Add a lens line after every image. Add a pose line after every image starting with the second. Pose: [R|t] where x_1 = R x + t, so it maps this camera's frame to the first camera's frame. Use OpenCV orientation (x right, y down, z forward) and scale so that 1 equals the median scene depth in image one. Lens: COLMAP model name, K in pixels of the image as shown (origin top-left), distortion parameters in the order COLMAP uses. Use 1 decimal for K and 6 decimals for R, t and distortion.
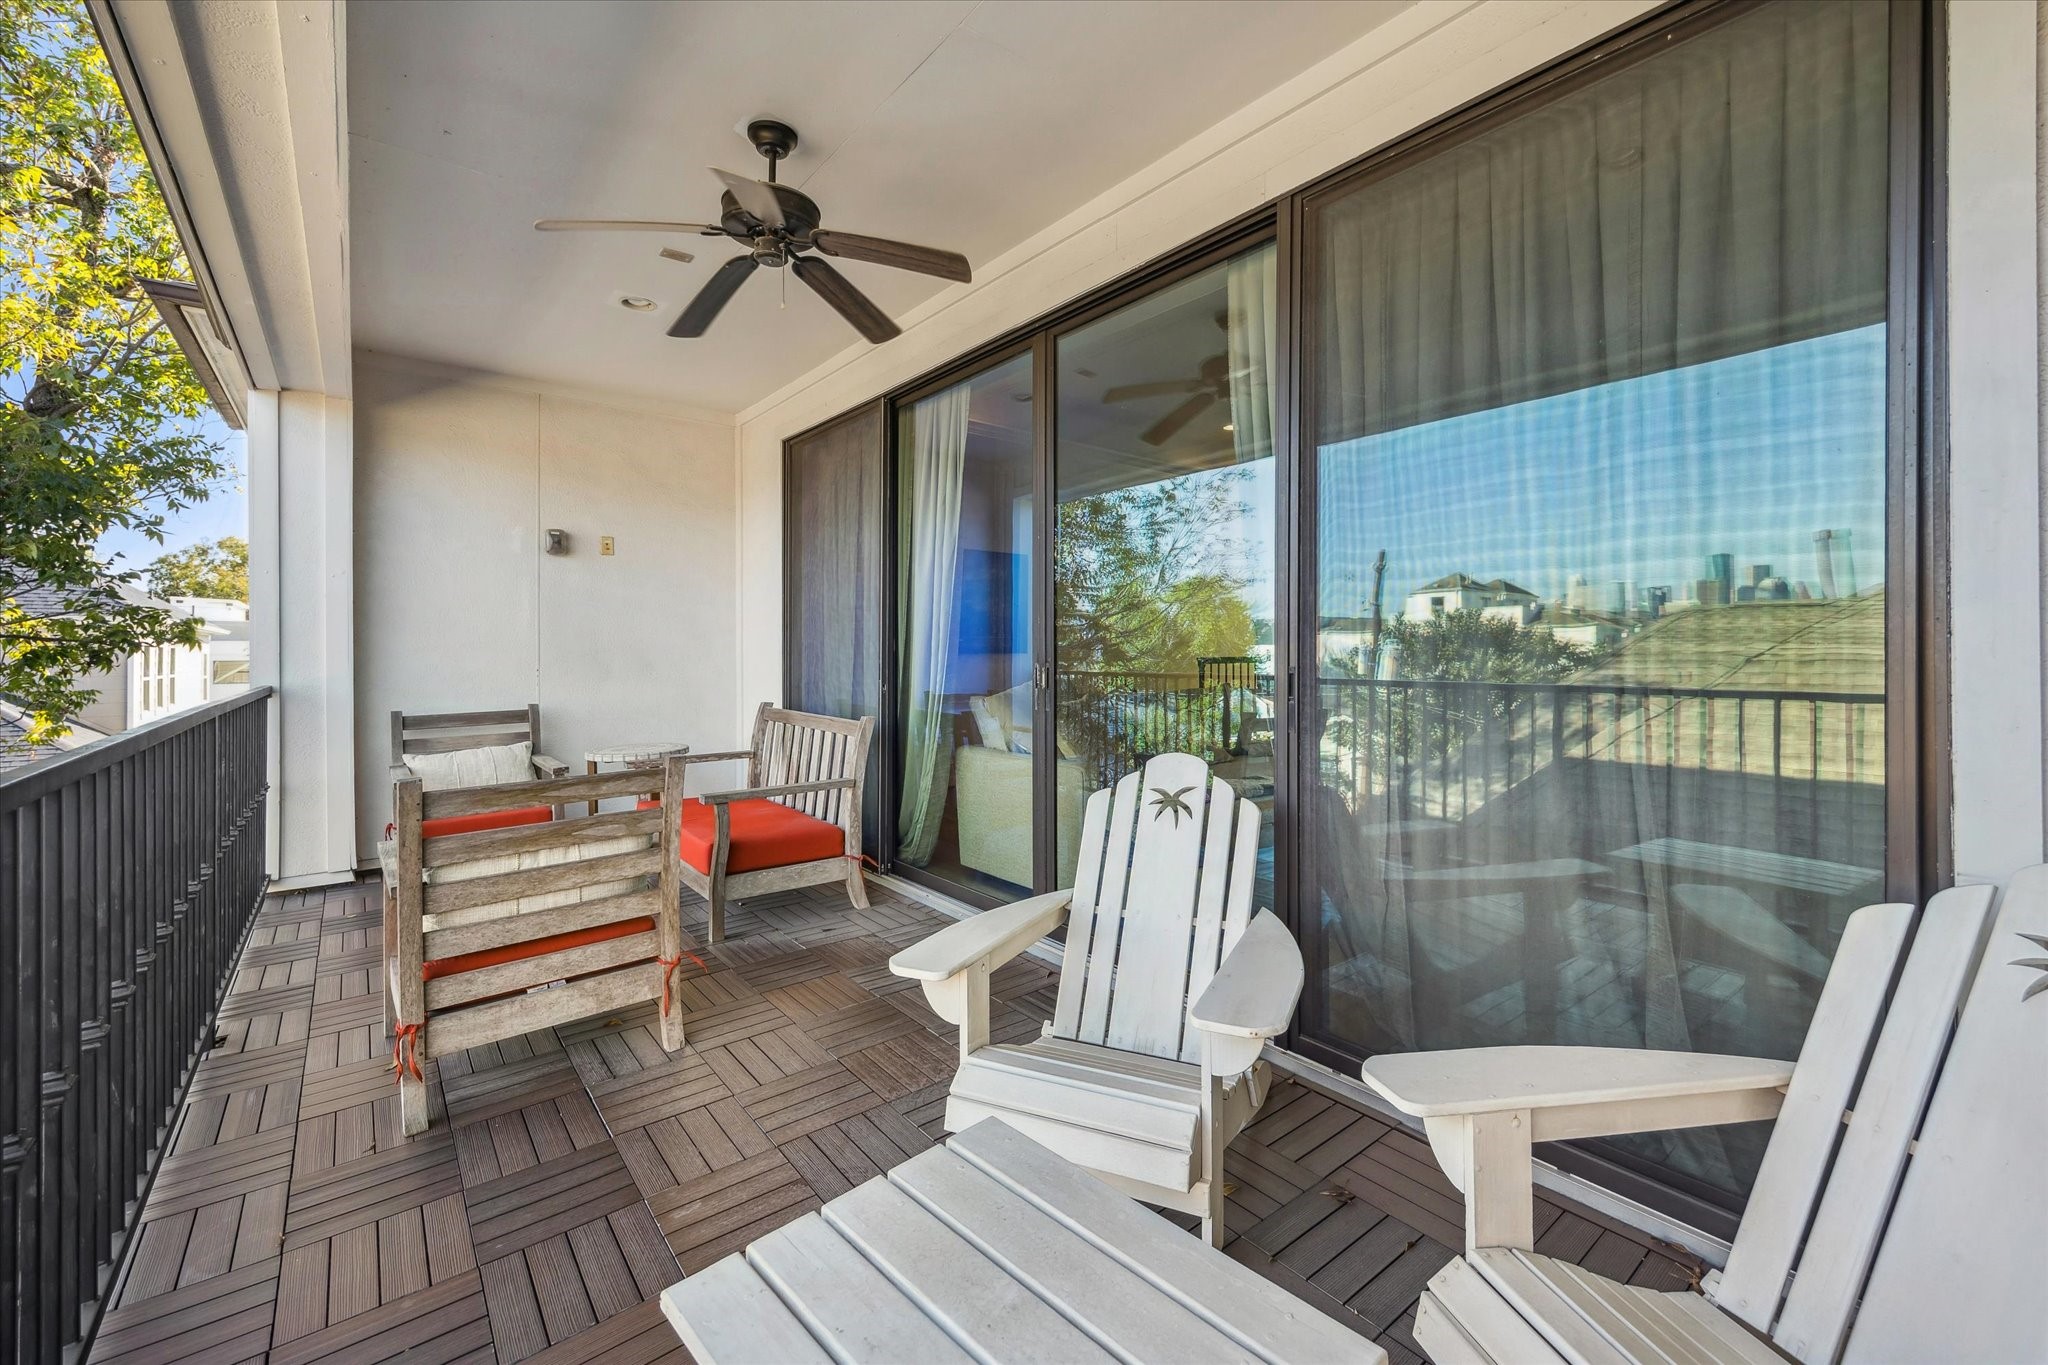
lens RADIAL K [[844.1, 0, 1040.7], [0, 844.1, 685.3], [0, 0, 1]] dist [-0.009250, 0.001988]
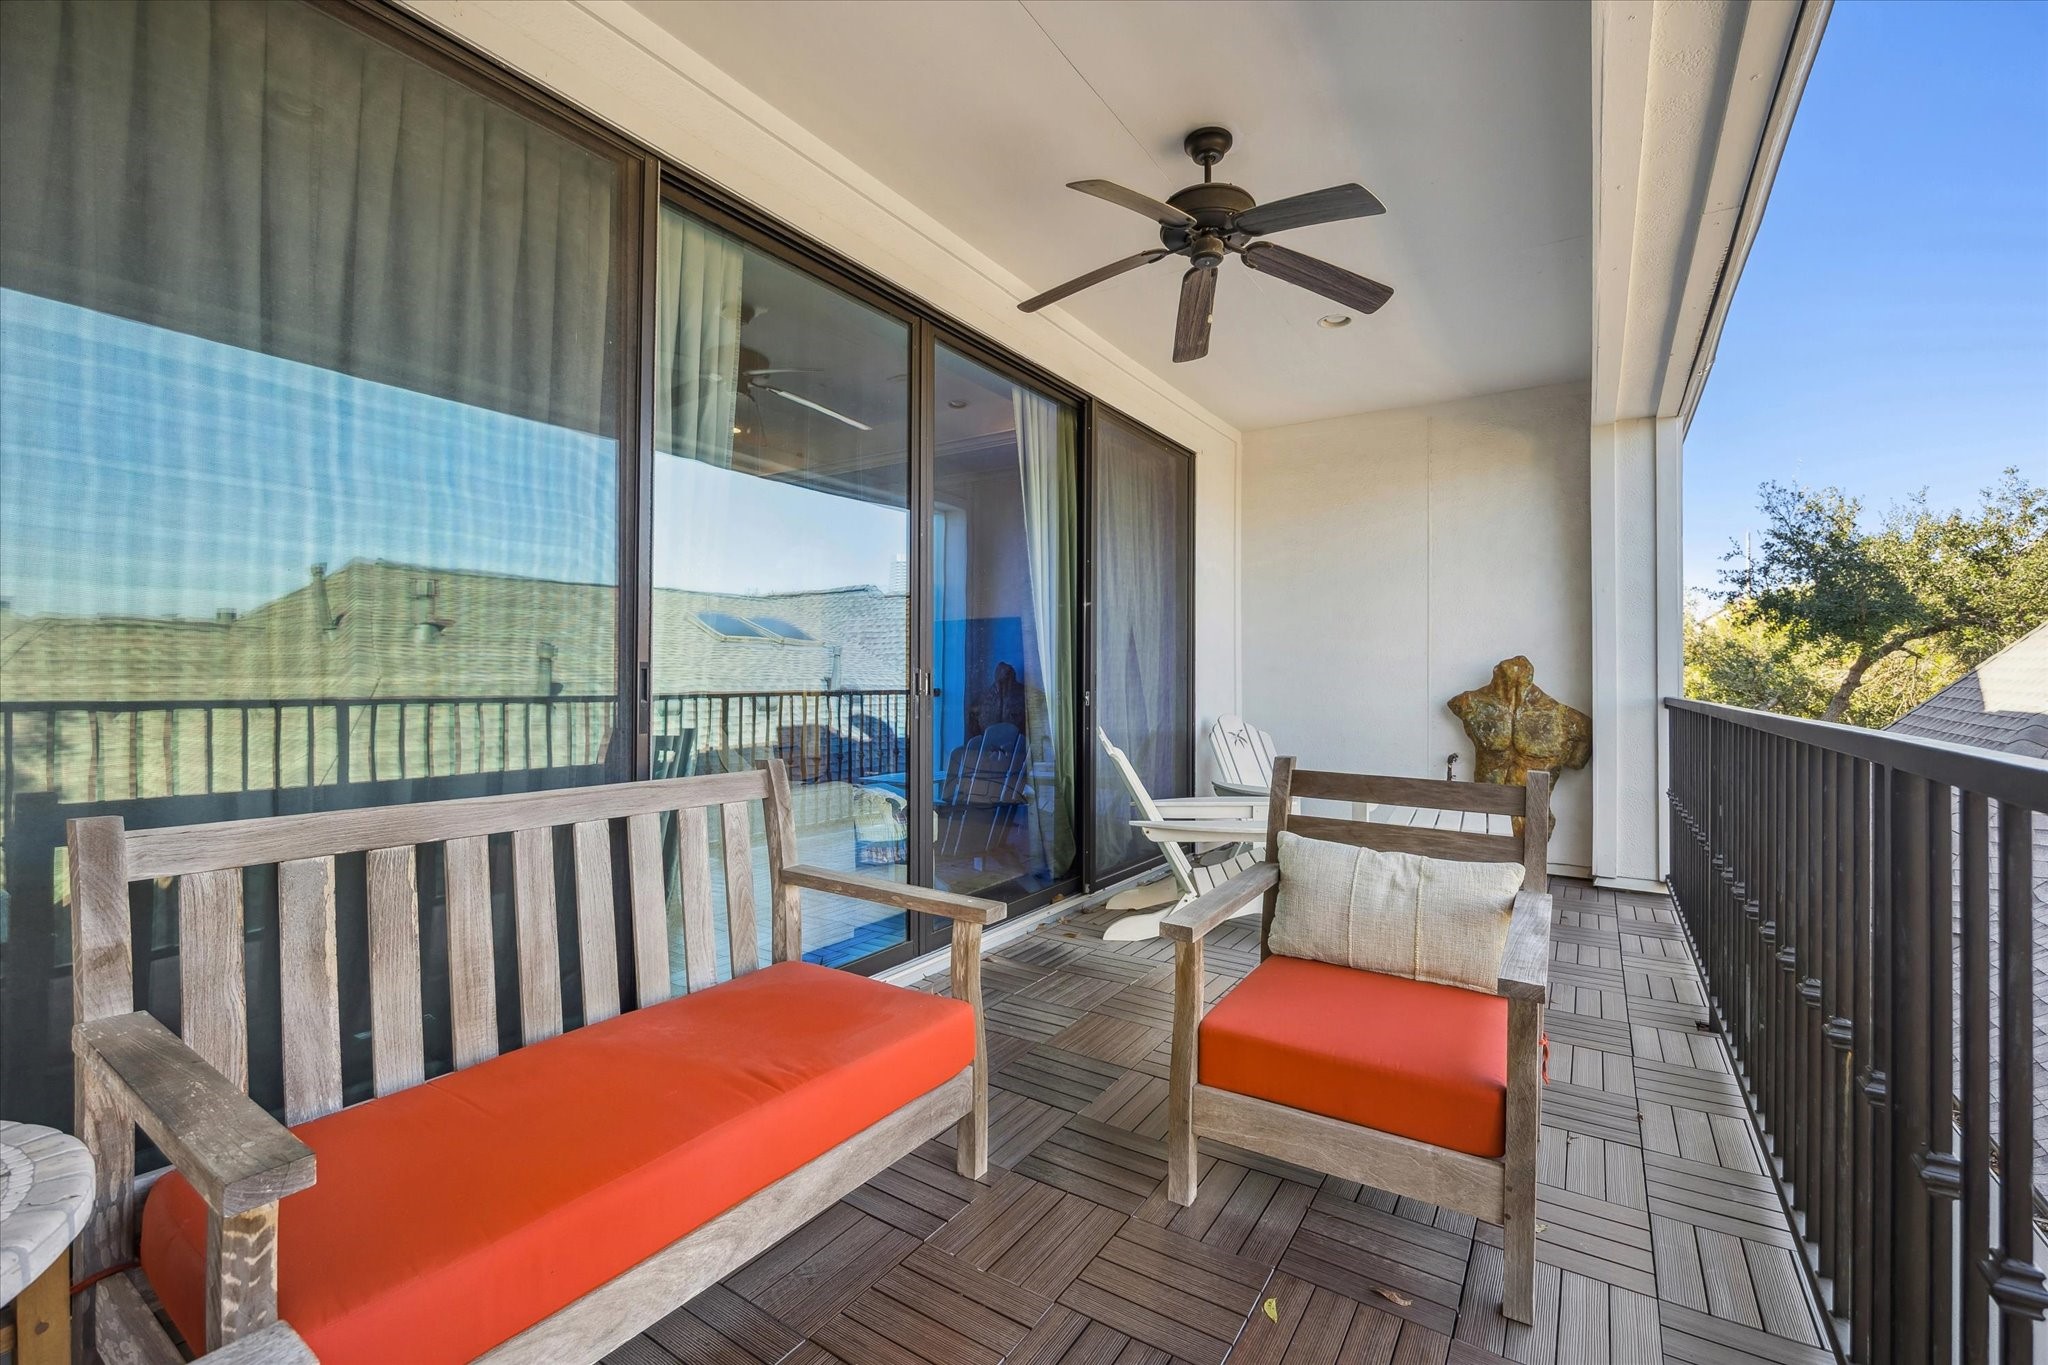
lens RADIAL K [[844.1, 0, 1040.2], [0, 844.1, 682.3], [0, 0, 1]] dist [-0.009250, 0.001988]
pose [[-0.292938, 0.007166, 0.956105, -0.626051], [0.009304, 0.999946, -0.004644, -0.001045], [-0.956086, 0.007535, -0.292989, 0.753705]]
